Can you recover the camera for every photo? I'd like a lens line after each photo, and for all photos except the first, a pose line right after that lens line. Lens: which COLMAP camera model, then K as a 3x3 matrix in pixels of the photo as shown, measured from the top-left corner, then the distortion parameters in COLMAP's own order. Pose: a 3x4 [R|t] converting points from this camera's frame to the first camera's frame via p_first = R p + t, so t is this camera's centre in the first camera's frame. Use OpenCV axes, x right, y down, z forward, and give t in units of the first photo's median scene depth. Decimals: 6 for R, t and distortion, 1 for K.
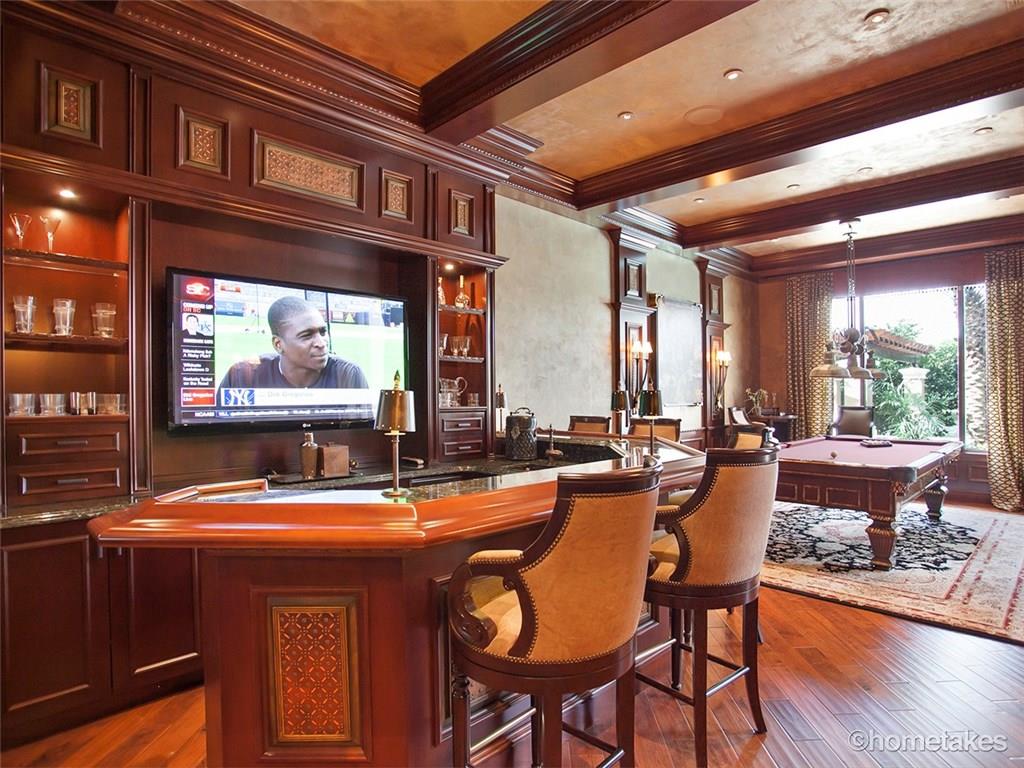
lens RADIAL K [[584.6, 0, 516.8], [0, 584.6, 384.1], [0, 0, 1]] dist [-0.035225, 0.013545]
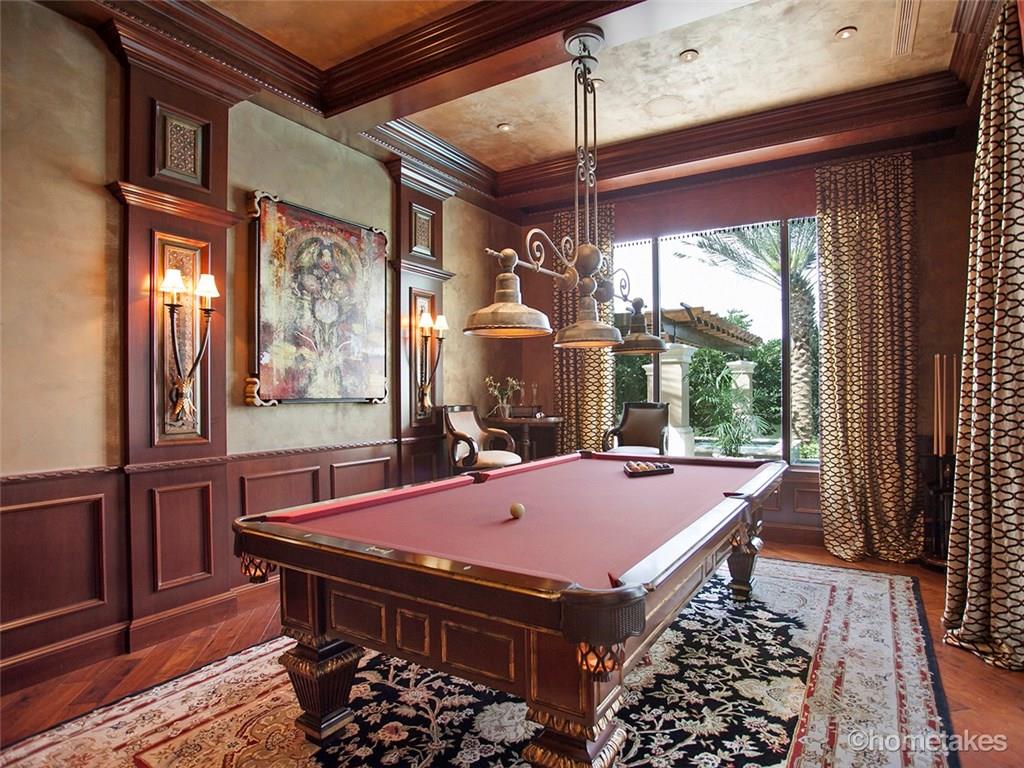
lens RADIAL K [[584.6, 0, 505.4], [0, 584.6, 389.8], [0, 0, 1]] dist [-0.035225, 0.013545]
pose [[0.979678, -0.003566, 0.200545, 0.289932], [0.001992, 0.999966, 0.008049, 0.017866], [-0.200567, -0.007486, 0.979651, 0.367059]]
